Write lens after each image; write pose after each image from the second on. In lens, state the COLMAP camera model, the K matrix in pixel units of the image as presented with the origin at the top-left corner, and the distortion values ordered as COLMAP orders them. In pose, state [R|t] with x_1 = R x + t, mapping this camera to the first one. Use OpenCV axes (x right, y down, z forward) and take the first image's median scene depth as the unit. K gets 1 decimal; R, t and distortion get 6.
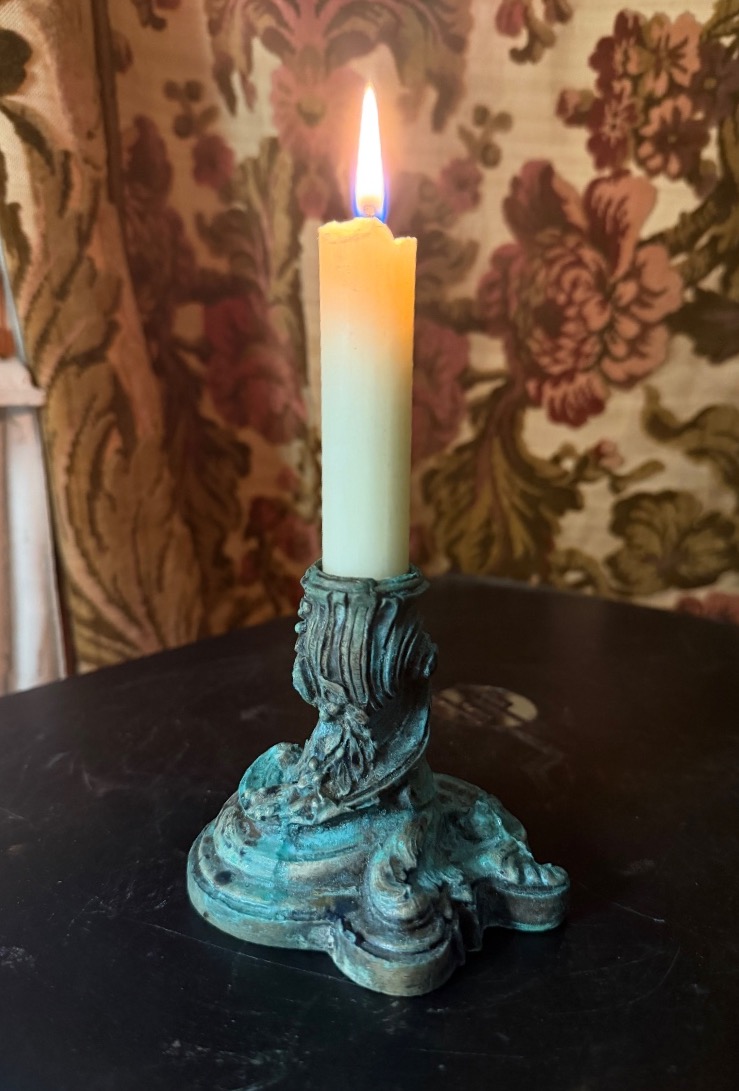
lens RADIAL K [[863.5, 0, 377.7], [0, 863.5, 553.8], [0, 0, 1]] dist [0.105399, -0.268028]
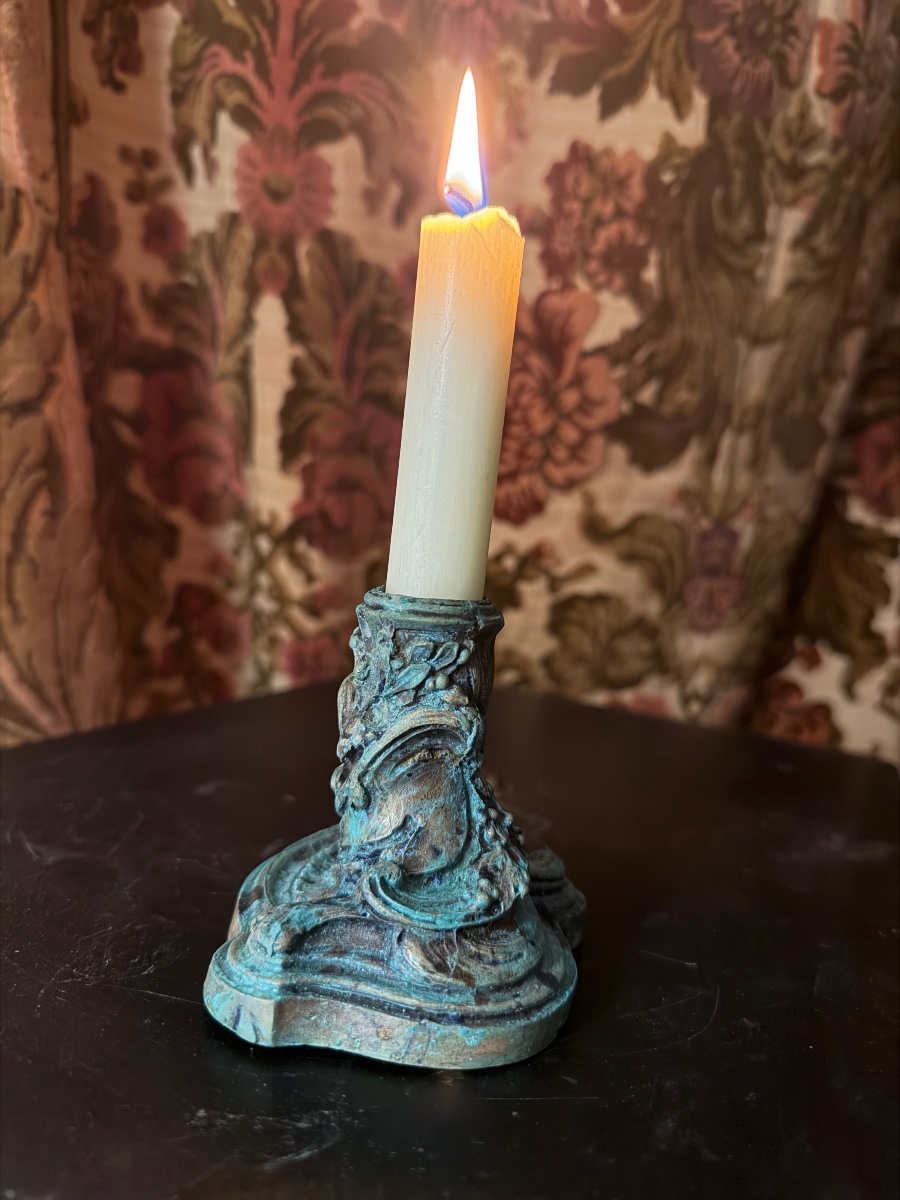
lens RADIAL K [[869.7, 0, 450.0], [0, 869.7, 600.0], [0, 0, 1]] dist [0.079440, -0.238295]
pose [[0.977077, 0.041104, 0.208880, -0.065642], [-0.019361, 0.994274, -0.105094, 0.054114], [-0.212003, 0.098640, 0.972278, 0.032156]]
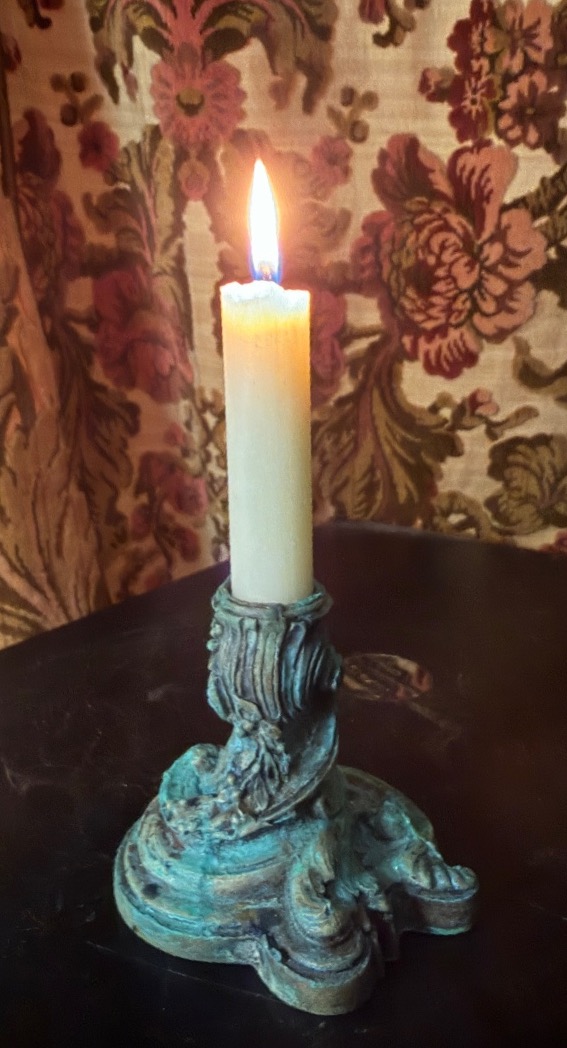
lens RADIAL K [[852.6, 0, 245.8], [0, 852.6, 419.4], [0, 0, 1]] dist [-0.005392, 0.007634]
pose [[0.999237, -0.038166, -0.008326, -0.012772], [0.037695, 0.997991, -0.050924, -0.058340], [0.010253, 0.050572, 0.998668, -0.024309]]
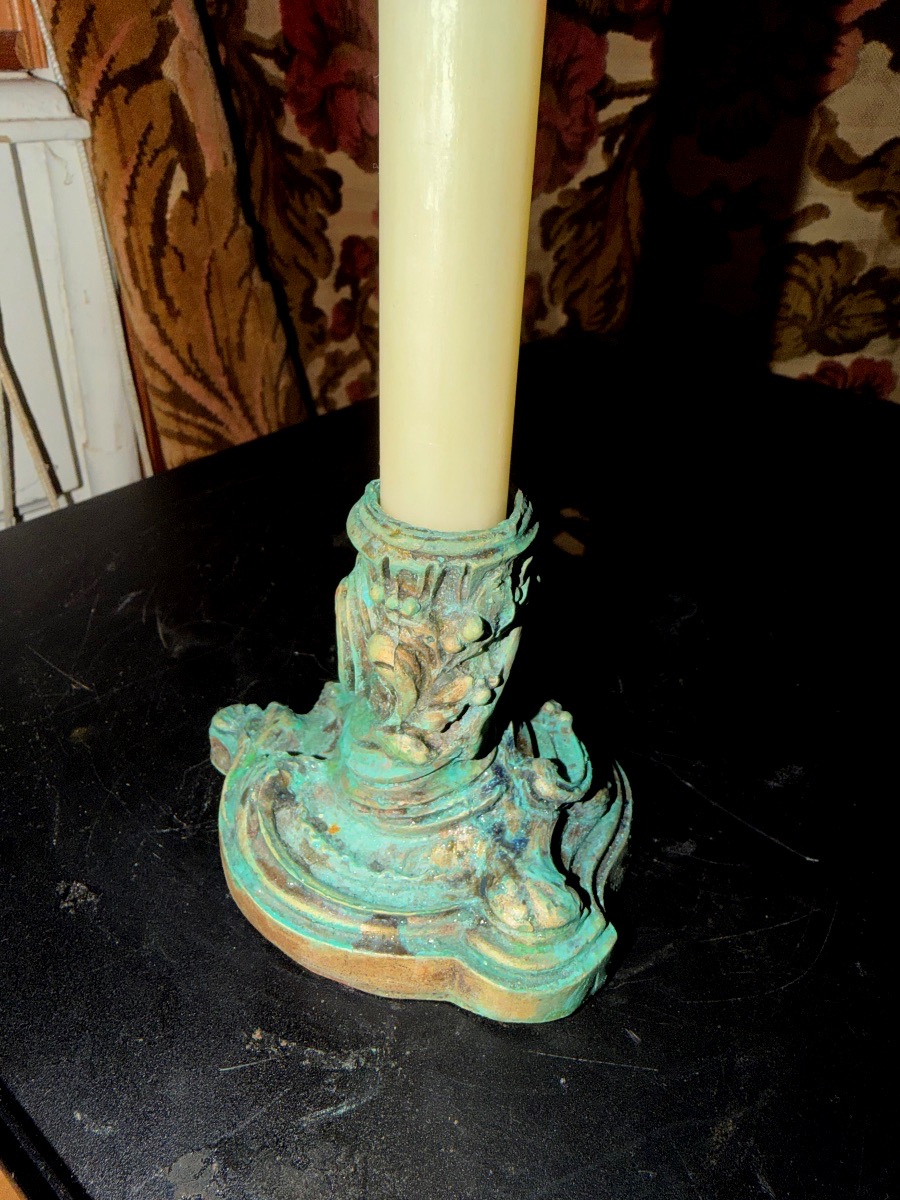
lens RADIAL K [[858.0, 0, 447.7], [0, 858.0, 520.2], [0, 0, 1]] dist [-0.001569, -0.002214]
pose [[0.999214, 0.027713, -0.028341, -0.010524], [-0.017911, 0.953497, 0.300870, -0.065068], [0.035361, -0.300126, 0.953244, 0.115020]]
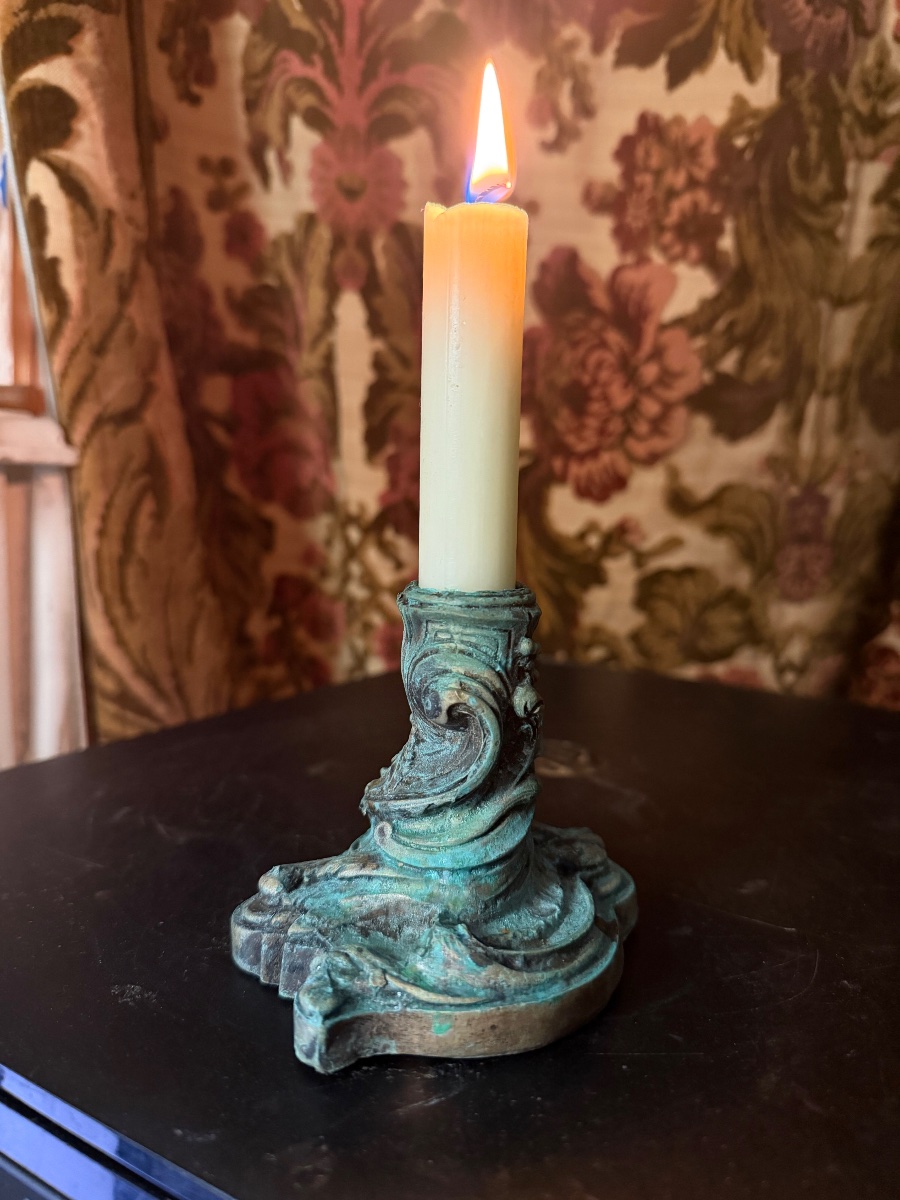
lens RADIAL K [[869.7, 0, 450.0], [0, 869.7, 600.0], [0, 0, 1]] dist [0.079440, -0.238295]
pose [[0.993300, -0.004839, 0.115461, -0.074426], [0.014077, 0.996749, -0.079330, 0.051136], [-0.114702, 0.080424, 0.990139, 0.011706]]
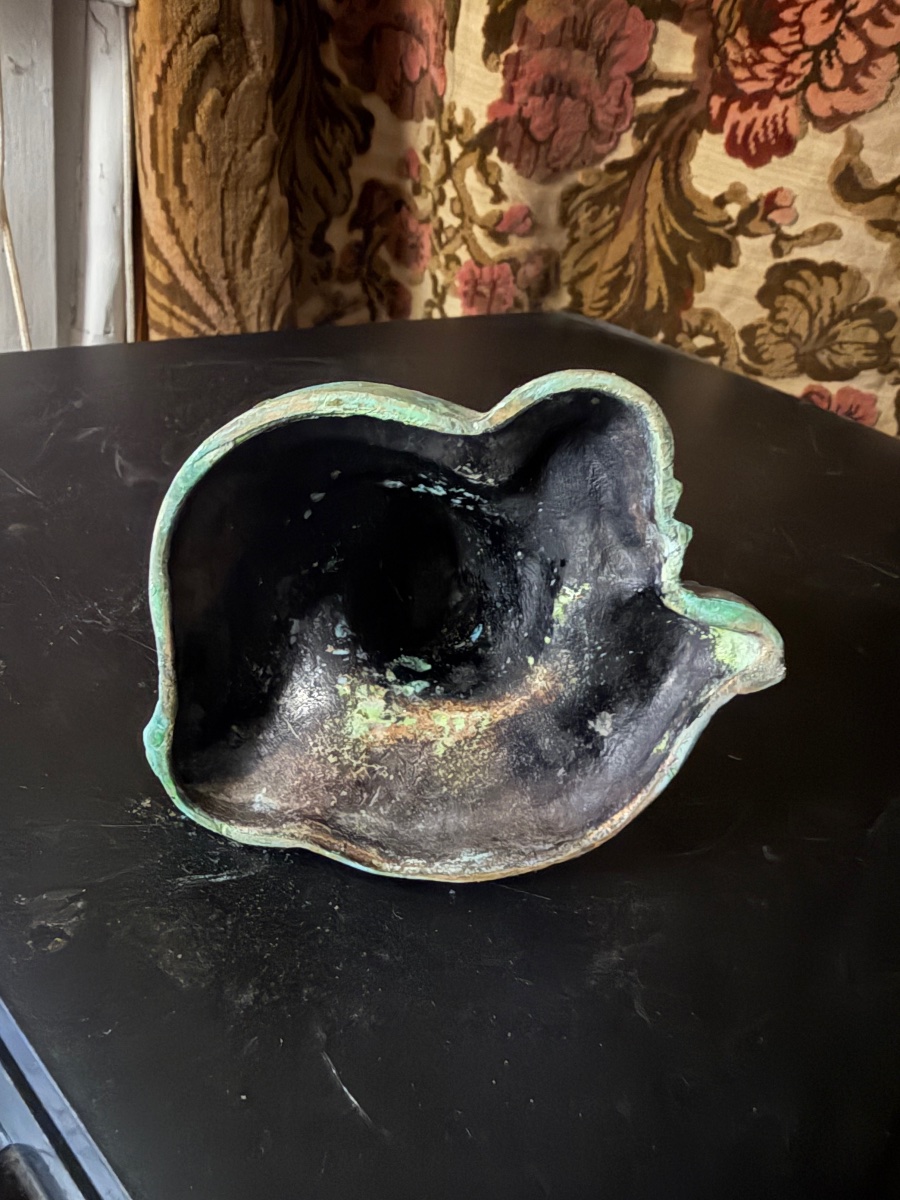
lens RADIAL K [[858.0, 0, 447.7], [0, 858.0, 520.2], [0, 0, 1]] dist [-0.001569, -0.002214]
pose [[0.981039, 0.193796, 0.002274, -0.000179], [-0.187053, 0.943700, 0.272841, 0.009193], [0.050729, -0.268094, 0.962056, 0.093076]]
